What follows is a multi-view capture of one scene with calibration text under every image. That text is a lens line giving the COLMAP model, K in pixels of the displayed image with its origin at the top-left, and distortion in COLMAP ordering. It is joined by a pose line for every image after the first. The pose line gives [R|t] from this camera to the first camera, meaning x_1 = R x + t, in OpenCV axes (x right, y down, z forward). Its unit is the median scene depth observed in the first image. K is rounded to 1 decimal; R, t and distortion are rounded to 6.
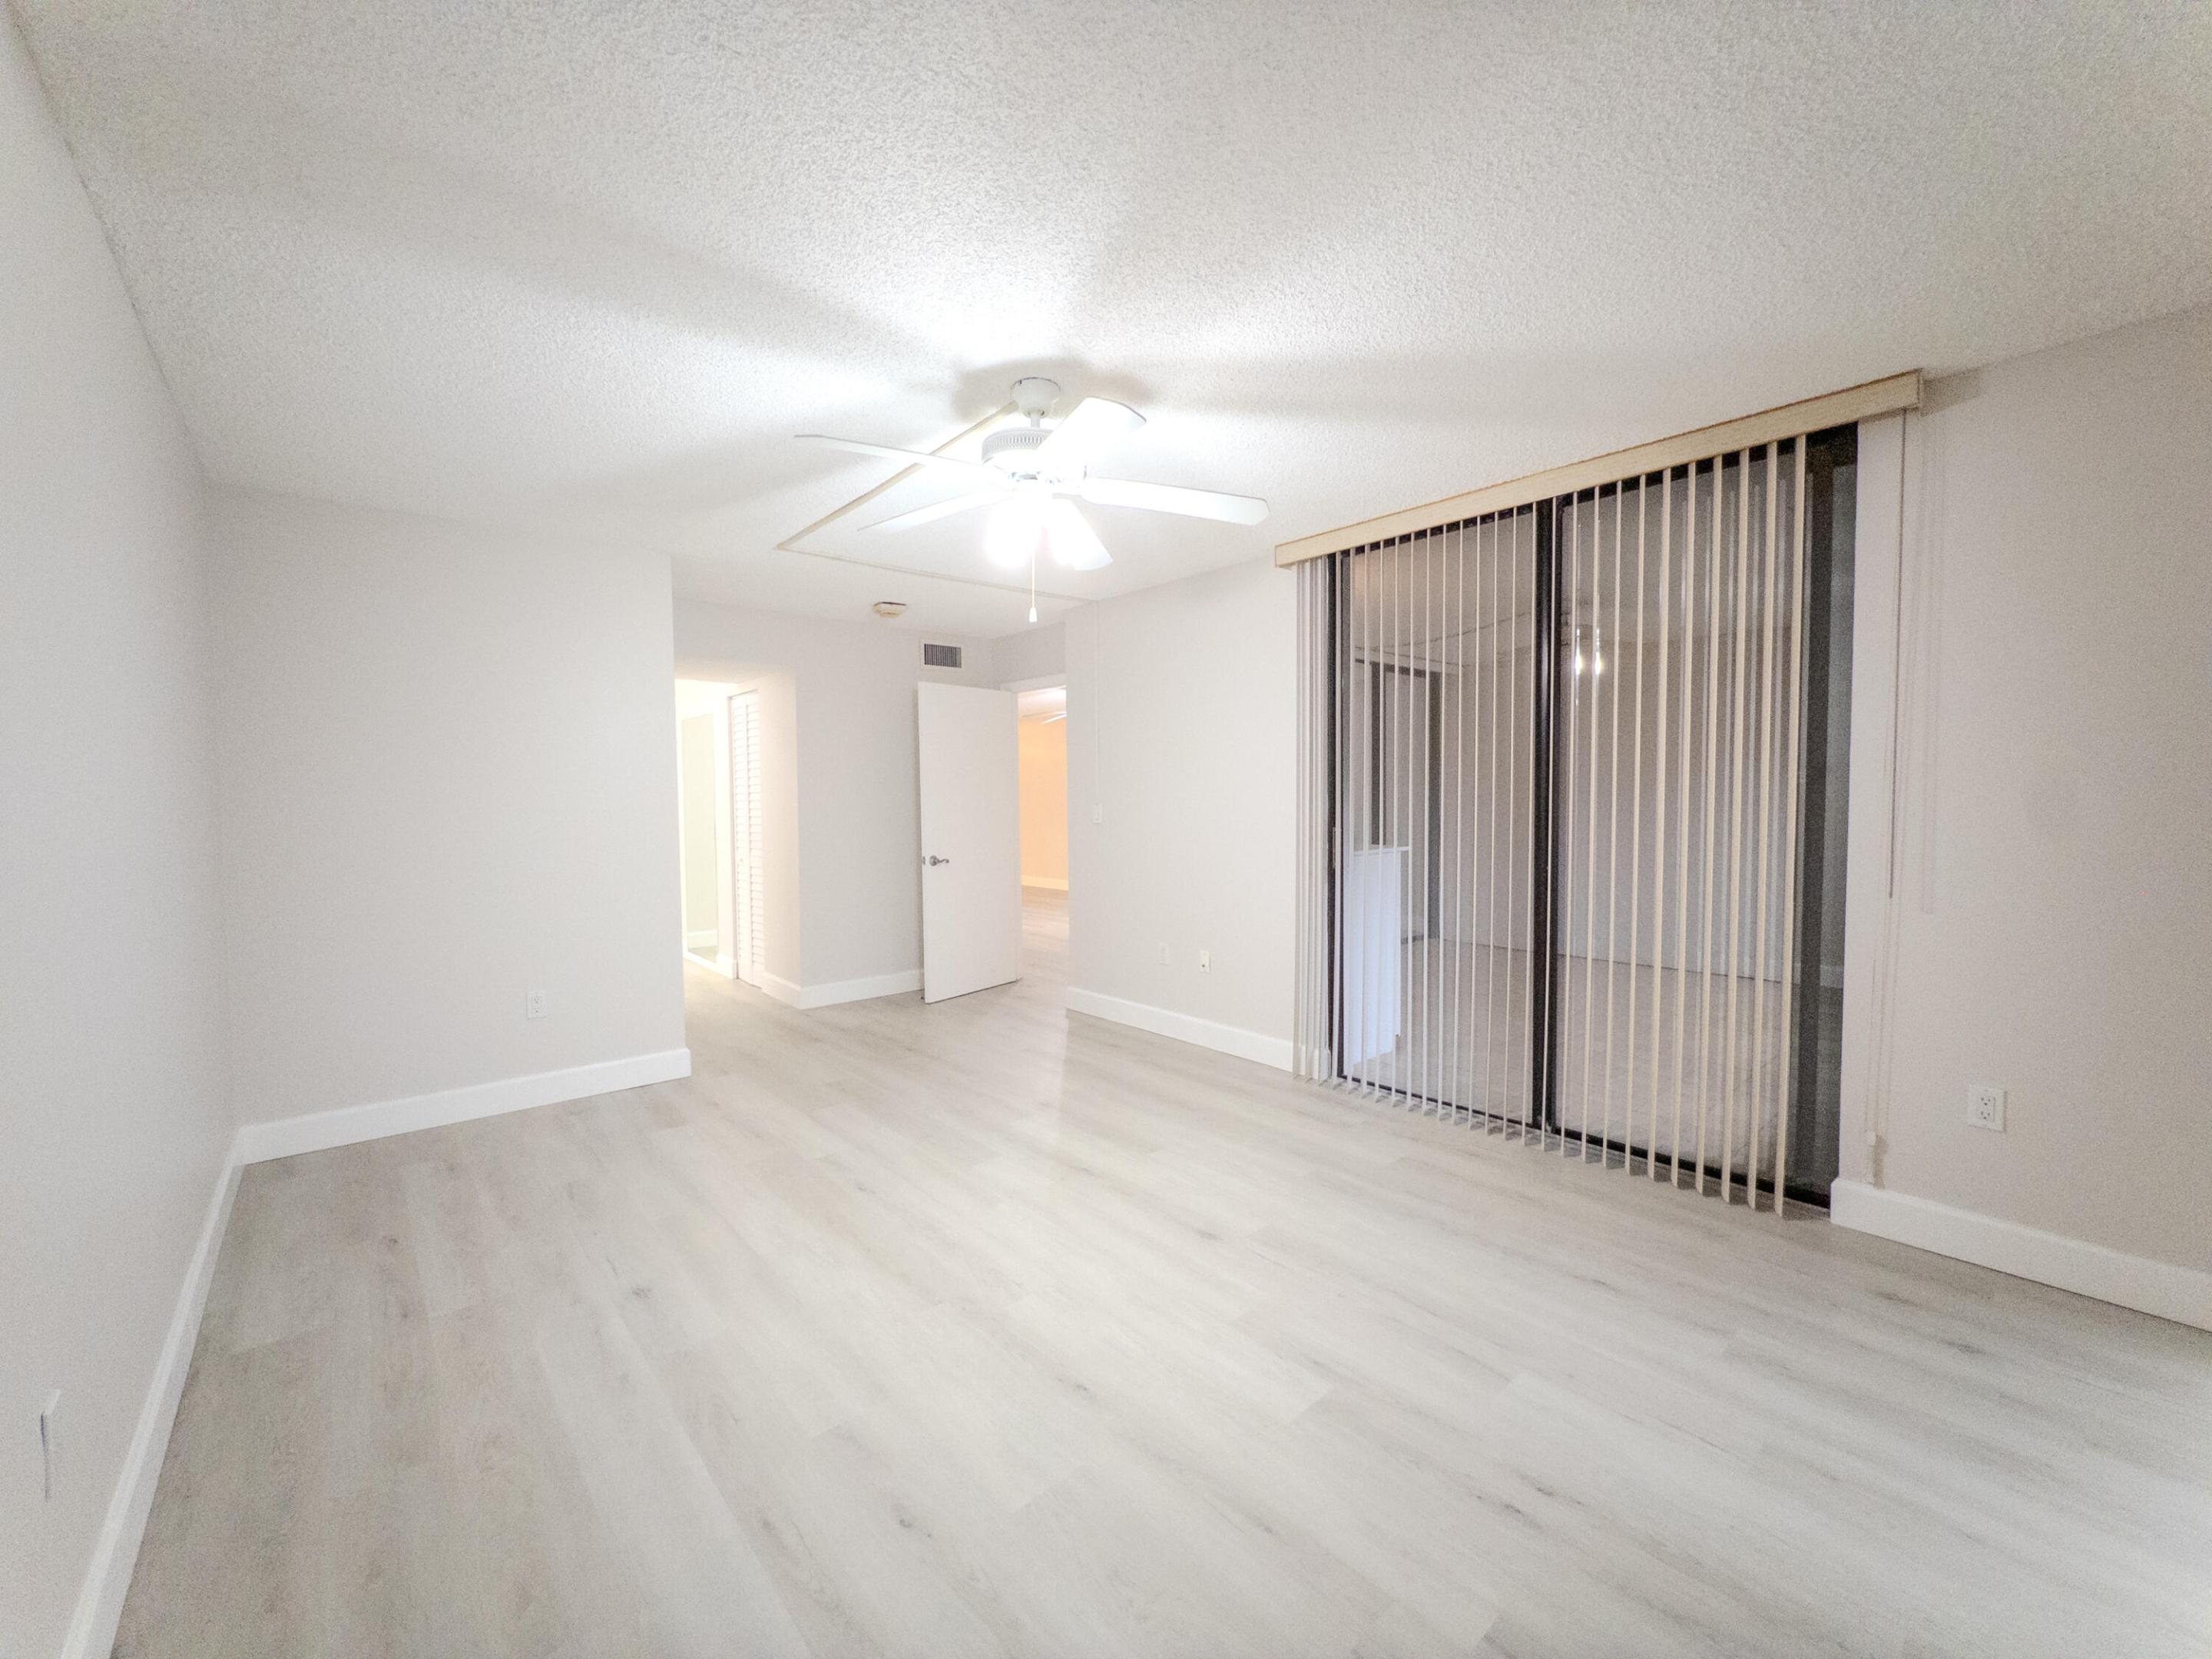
lens RADIAL K [[882.4, 0, 1106.0], [0, 882.4, 829.5], [0, 0, 1]] dist [-0.000432, 0.000442]
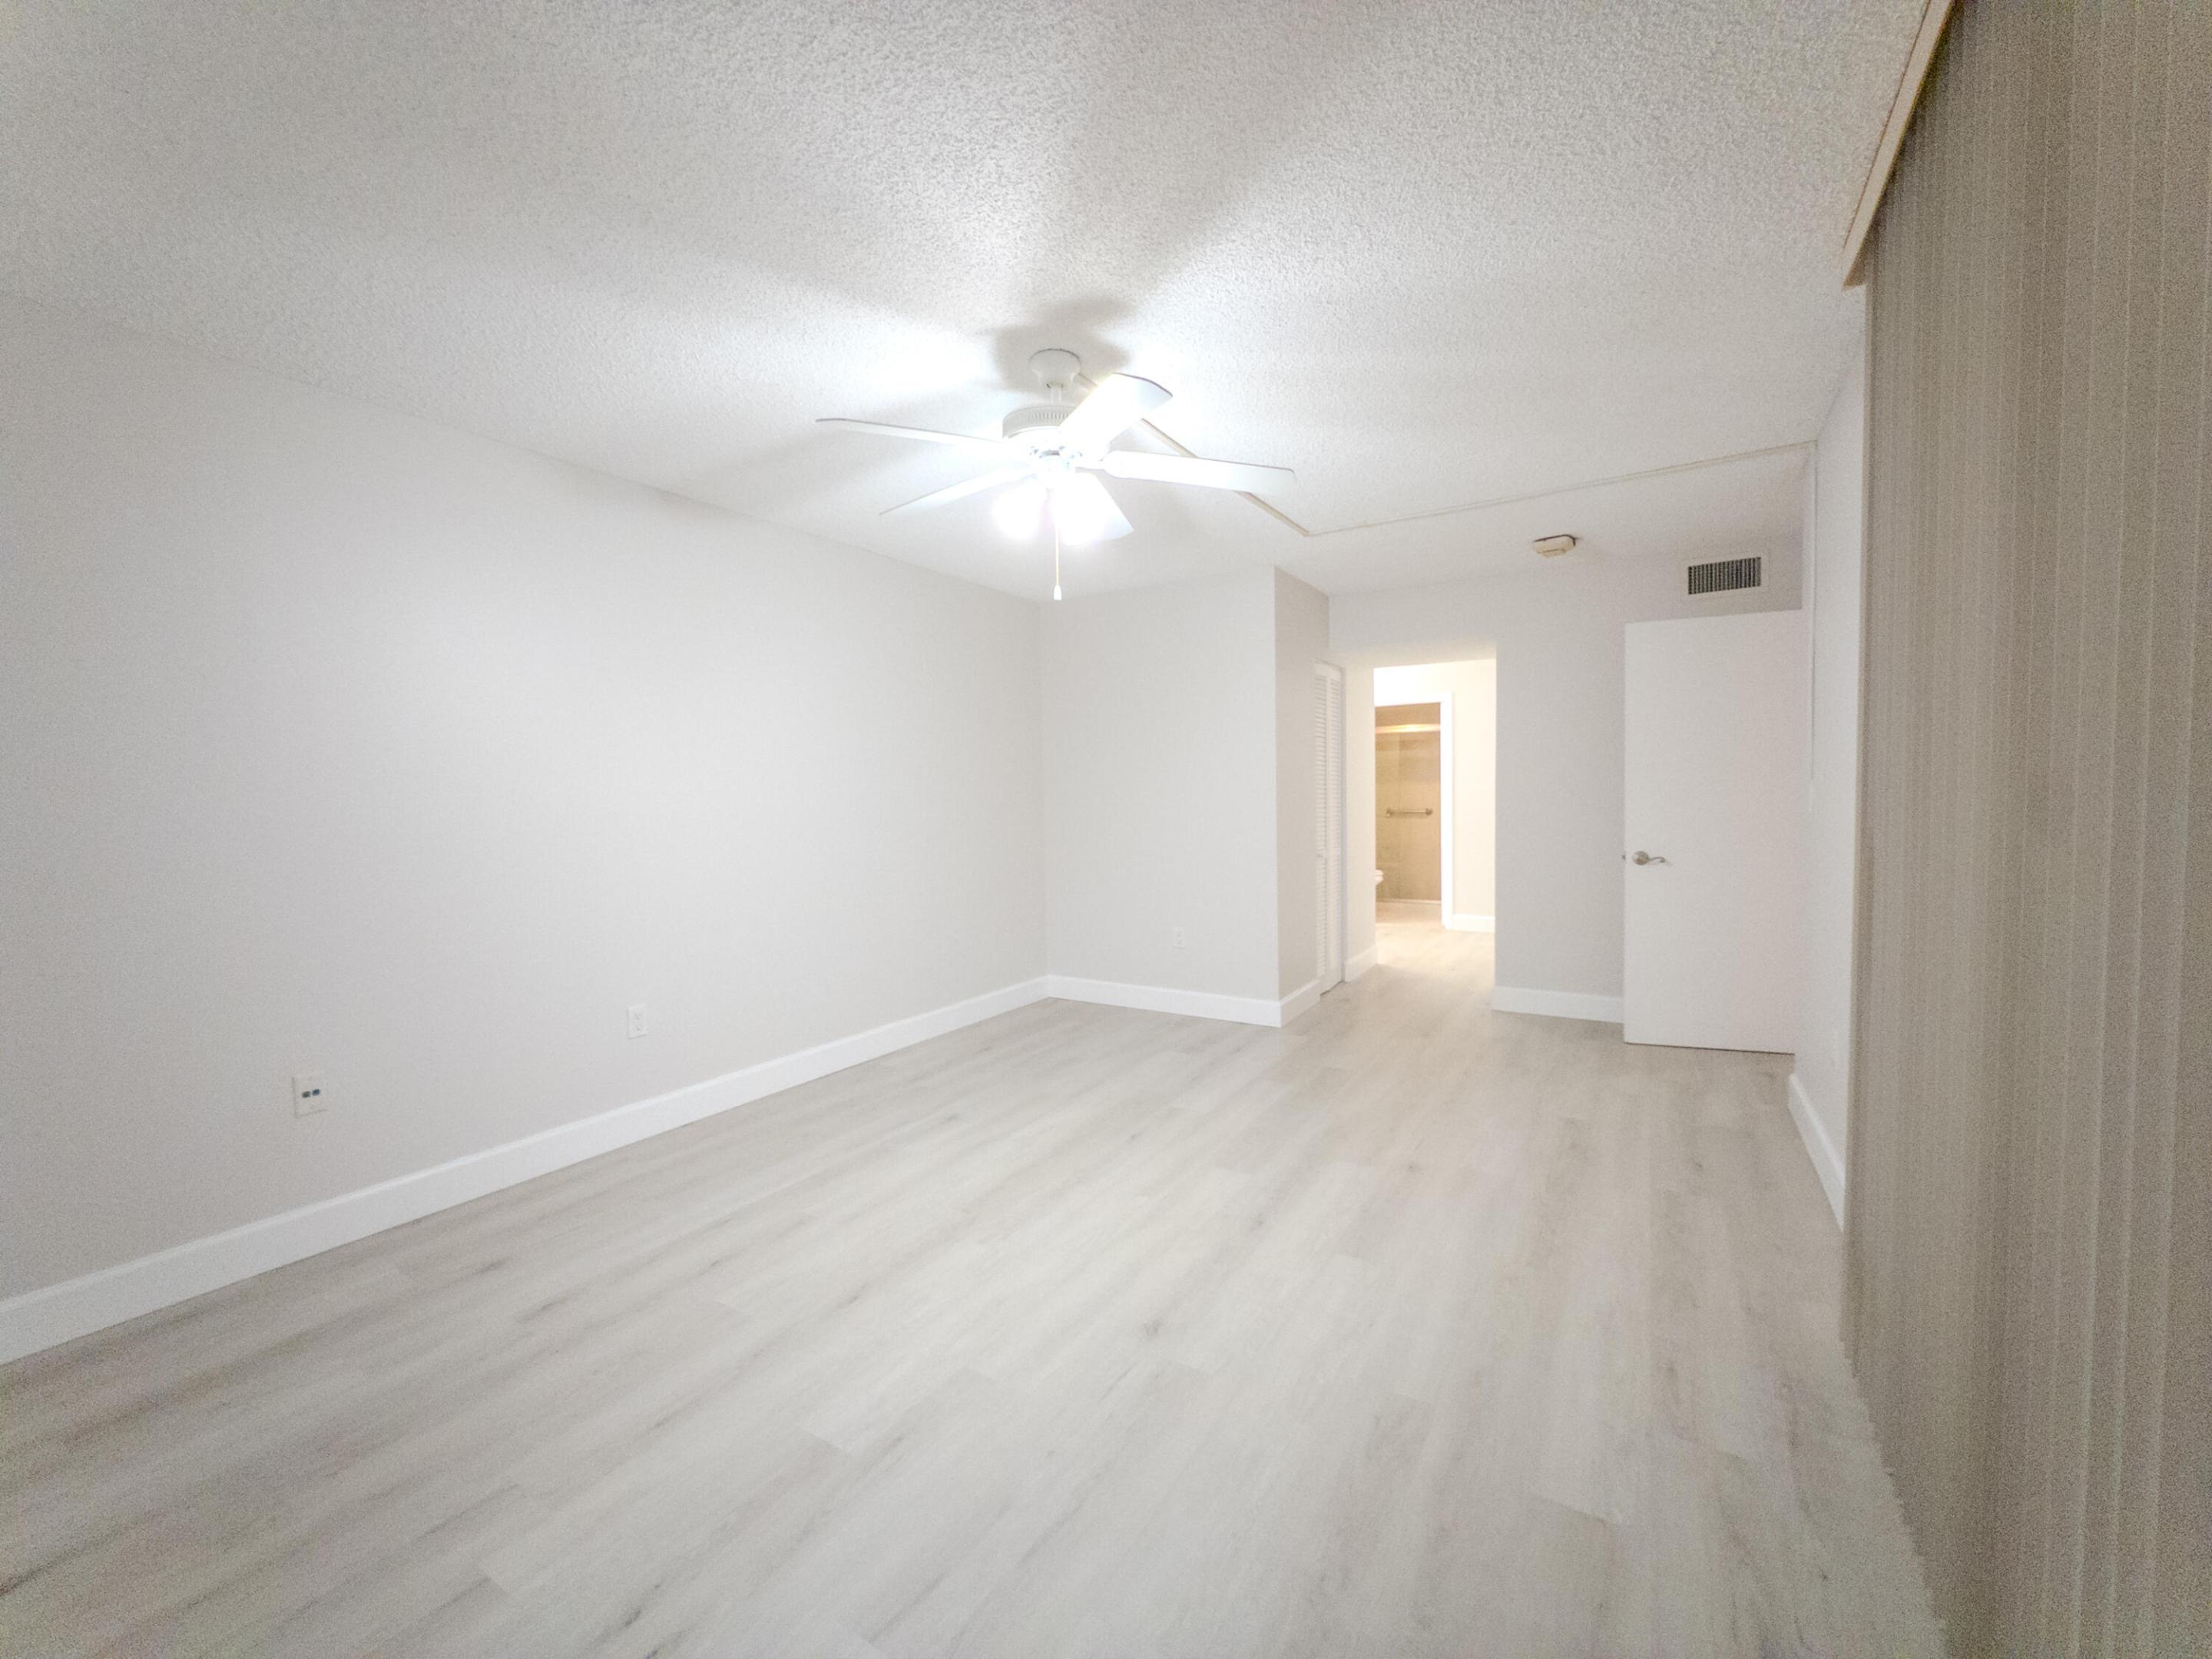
lens RADIAL K [[882.4, 0, 1106.0], [0, 882.4, 829.5], [0, 0, 1]] dist [-0.000432, 0.000442]
pose [[0.291291, 0.039296, -0.955827, 0.847231], [-0.021062, 0.999177, 0.034659, -0.013087], [0.956403, 0.010036, 0.291879, 0.729680]]
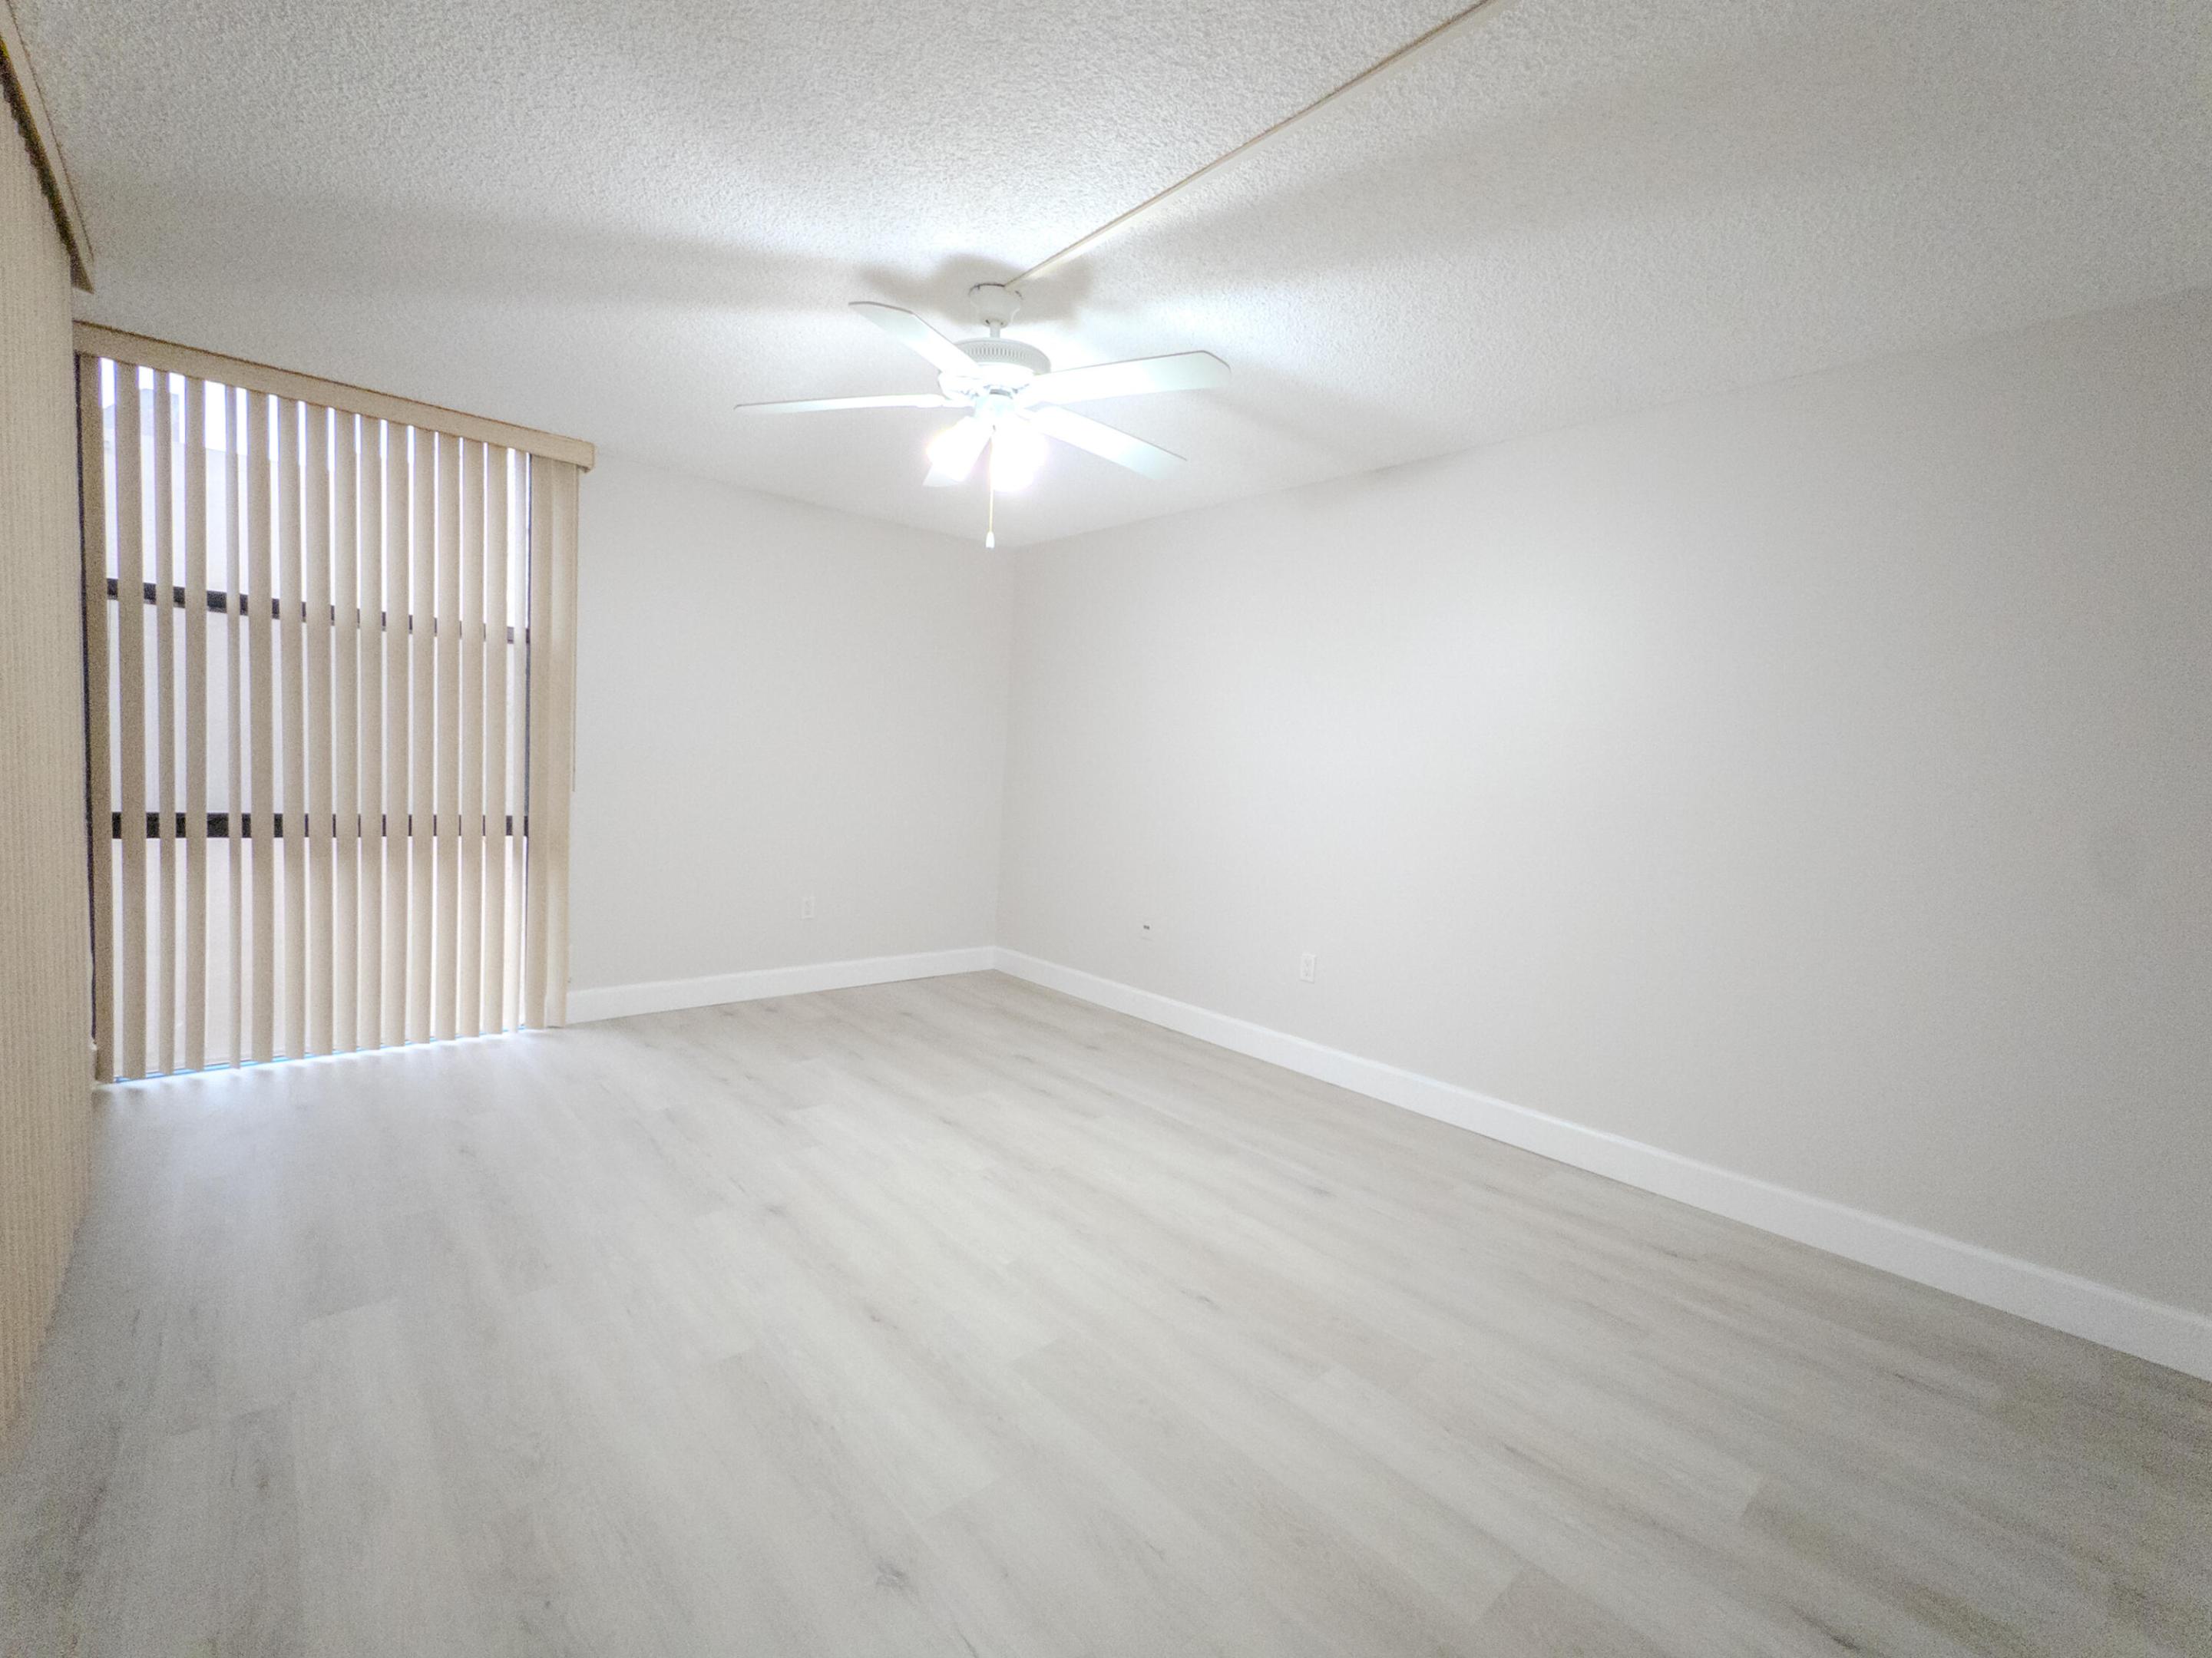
lens RADIAL K [[949.0, 0, 1106.0], [0, 949.0, 829.0], [0, 0, 1]] dist [0.002304, 0.000683]
pose [[-0.999028, -0.043277, -0.008336, -0.200308], [-0.043921, 0.993303, 0.106868, -0.049319], [0.003656, 0.107130, -0.994238, 1.944459]]
